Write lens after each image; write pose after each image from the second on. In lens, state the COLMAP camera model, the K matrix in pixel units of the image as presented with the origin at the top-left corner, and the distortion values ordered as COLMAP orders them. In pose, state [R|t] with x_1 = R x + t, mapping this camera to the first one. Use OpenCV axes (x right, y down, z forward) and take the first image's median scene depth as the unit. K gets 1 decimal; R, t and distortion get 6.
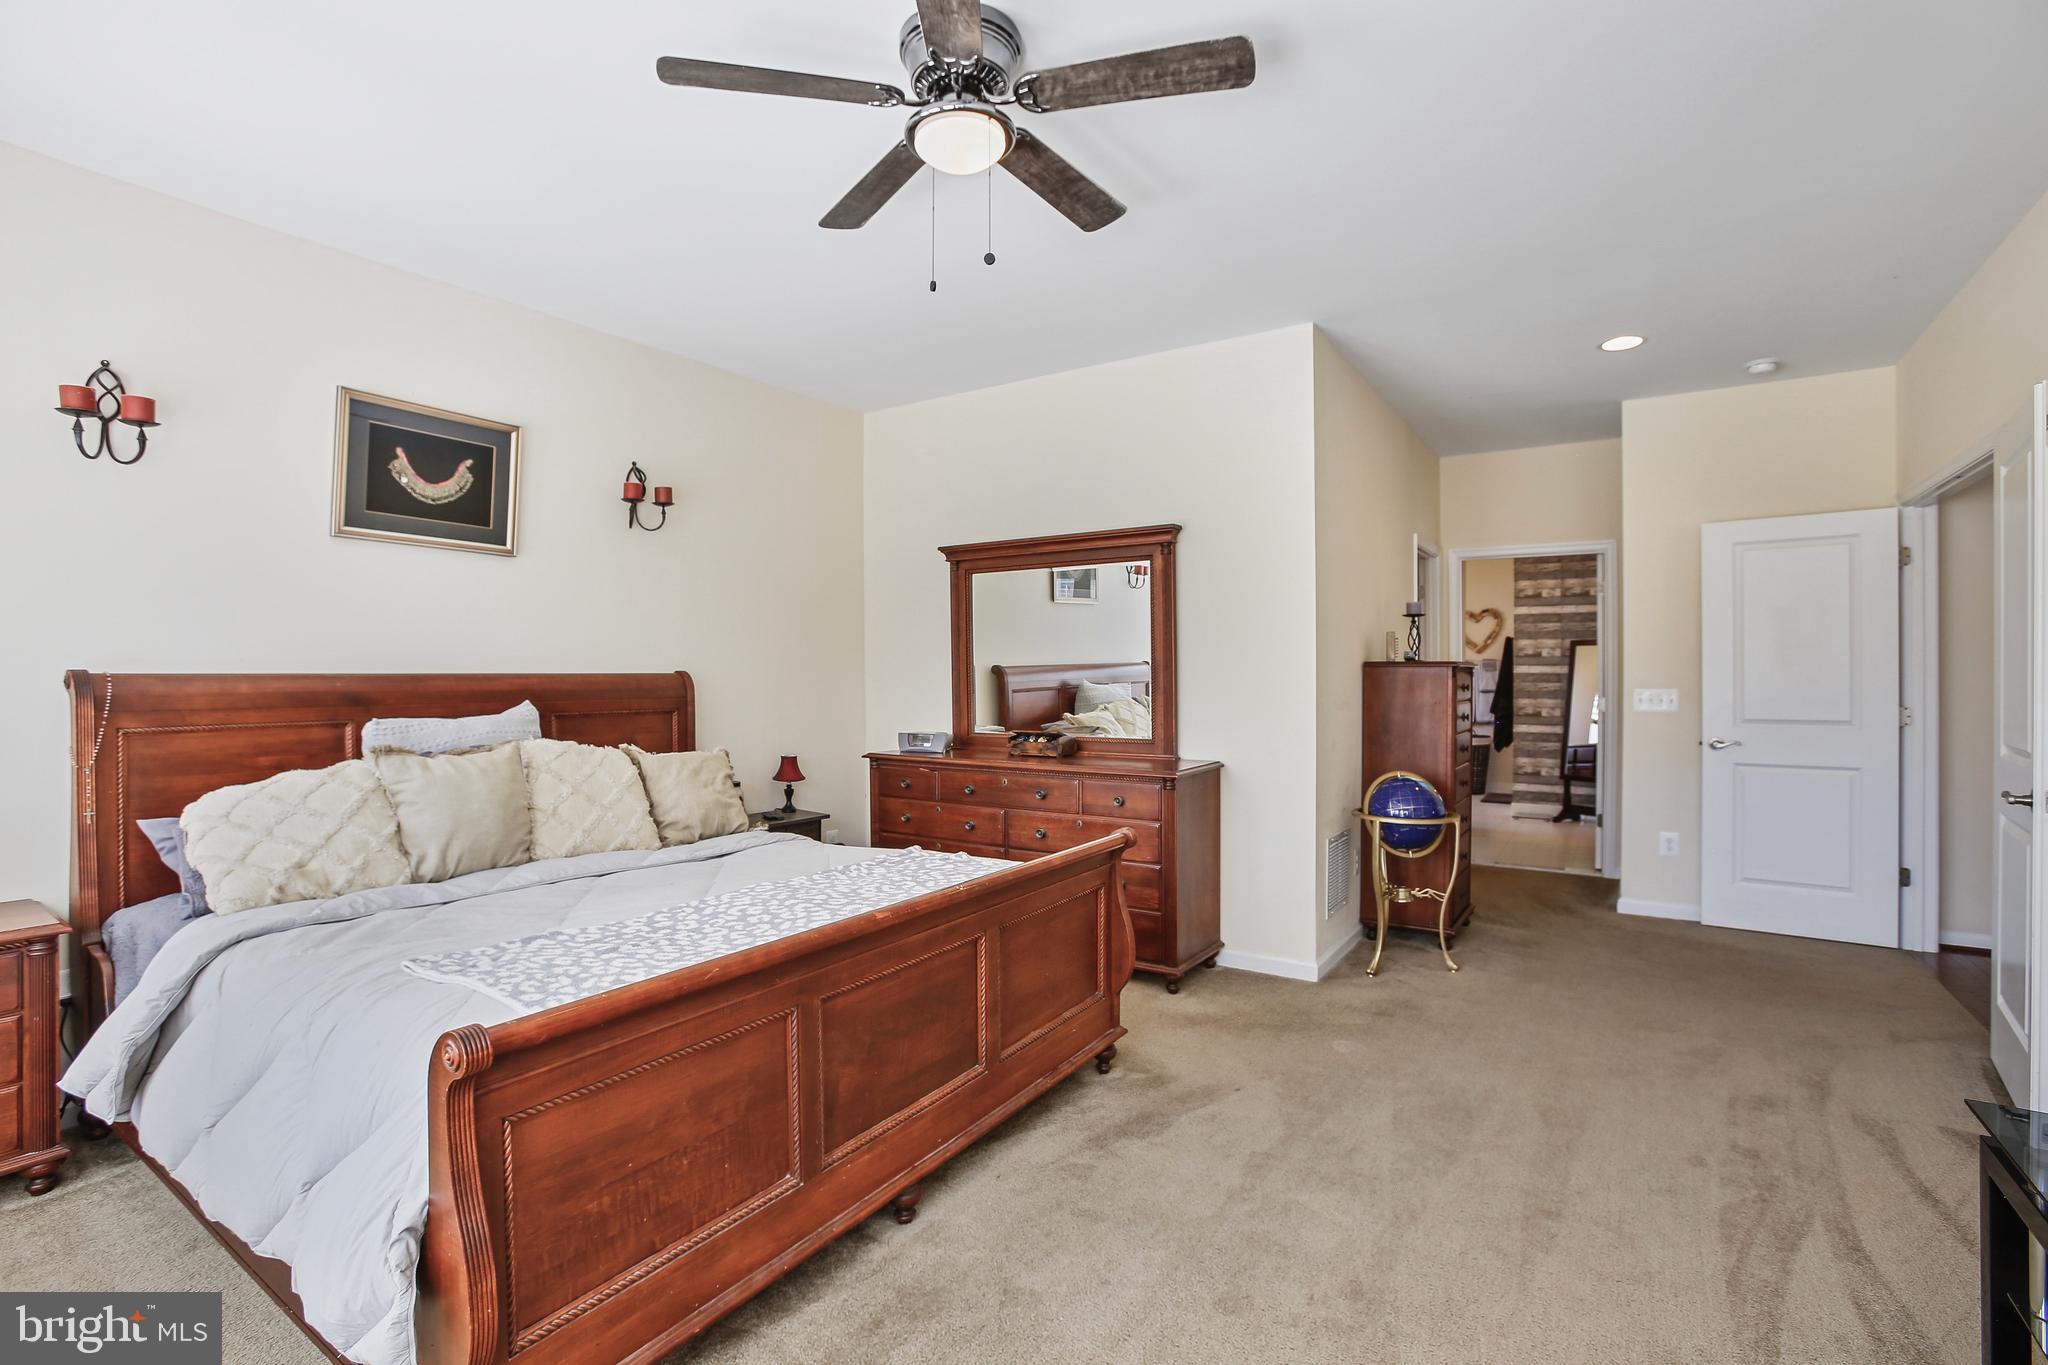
lens RADIAL K [[951.7, 0, 1033.9], [0, 951.7, 671.9], [0, 0, 1]] dist [-0.046530, 0.017462]
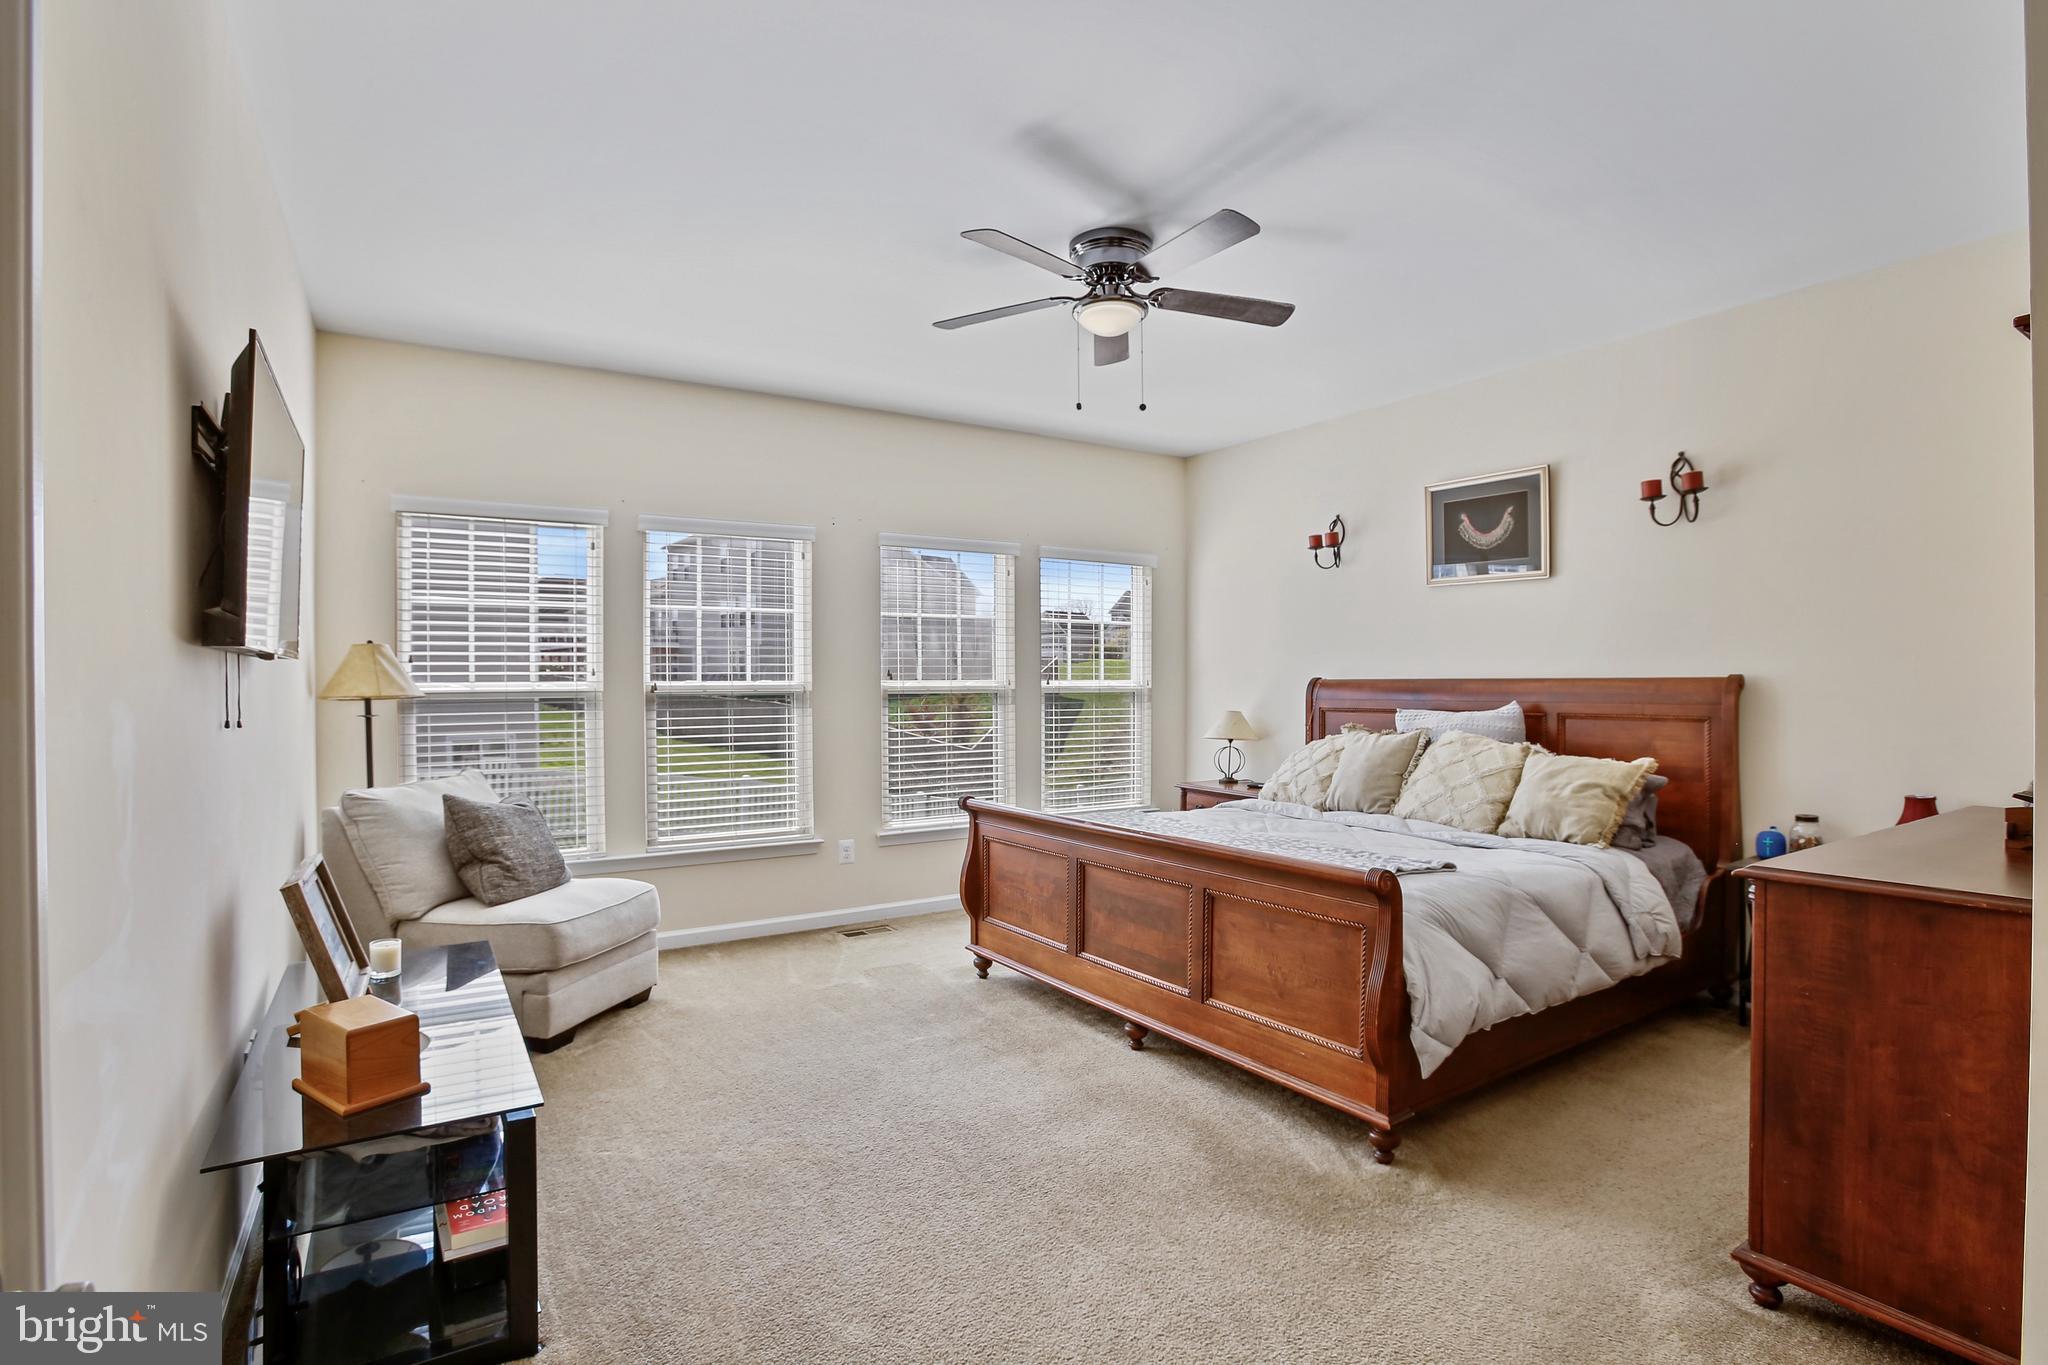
lens RADIAL K [[951.7, 0, 1033.9], [0, 951.7, 684.2], [0, 0, 1]] dist [-0.046530, 0.017462]
pose [[-0.403148, -0.012658, -0.915047, 0.820642], [-0.013650, 0.999876, -0.007818, 0.029328], [0.915033, 0.009339, -0.403270, 0.953245]]
